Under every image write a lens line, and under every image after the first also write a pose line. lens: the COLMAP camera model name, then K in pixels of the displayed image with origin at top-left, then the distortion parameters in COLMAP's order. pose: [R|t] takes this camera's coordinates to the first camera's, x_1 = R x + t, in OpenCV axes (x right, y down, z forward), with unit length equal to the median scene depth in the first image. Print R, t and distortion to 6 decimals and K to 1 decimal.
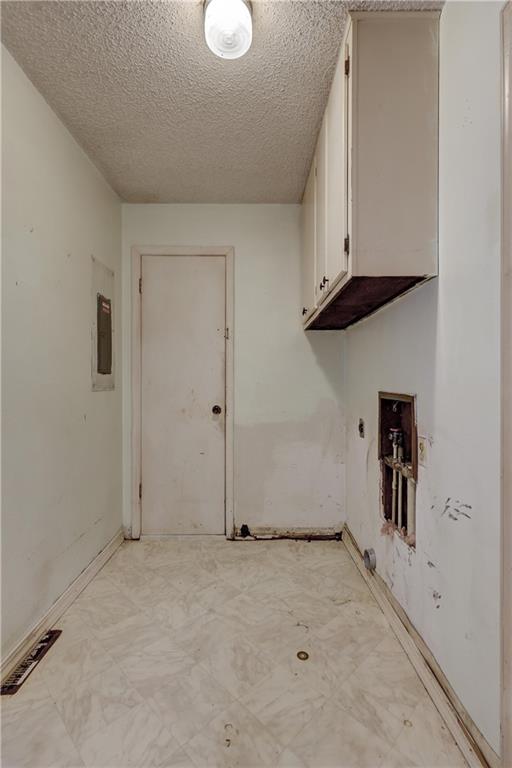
lens RADIAL K [[354.7, 0, 256.0], [0, 354.7, 384.0], [0, 0, 1]] dist [0.000741, -0.000241]
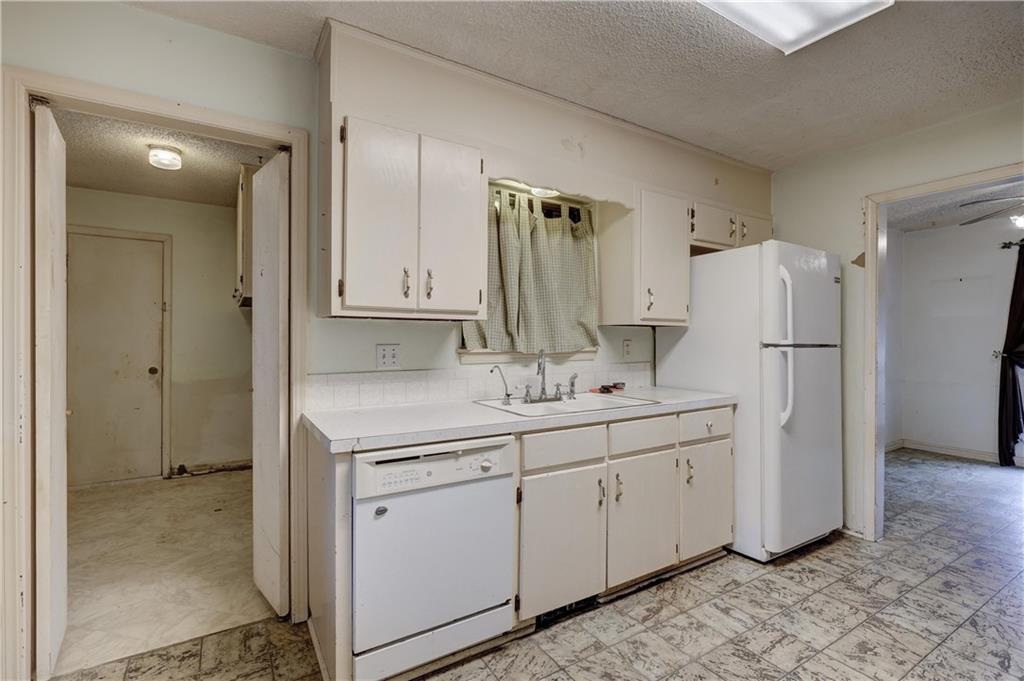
lens RADIAL K [[465.3, 0, 512.0], [0, 465.3, 340.5], [0, 0, 1]] dist [0.000483, 0.000273]
pose [[0.847714, 0.004163, 0.530437, 0.080797], [-0.004290, 0.999990, -0.000991, -0.031885], [-0.530436, -0.001435, 0.847724, -0.960565]]
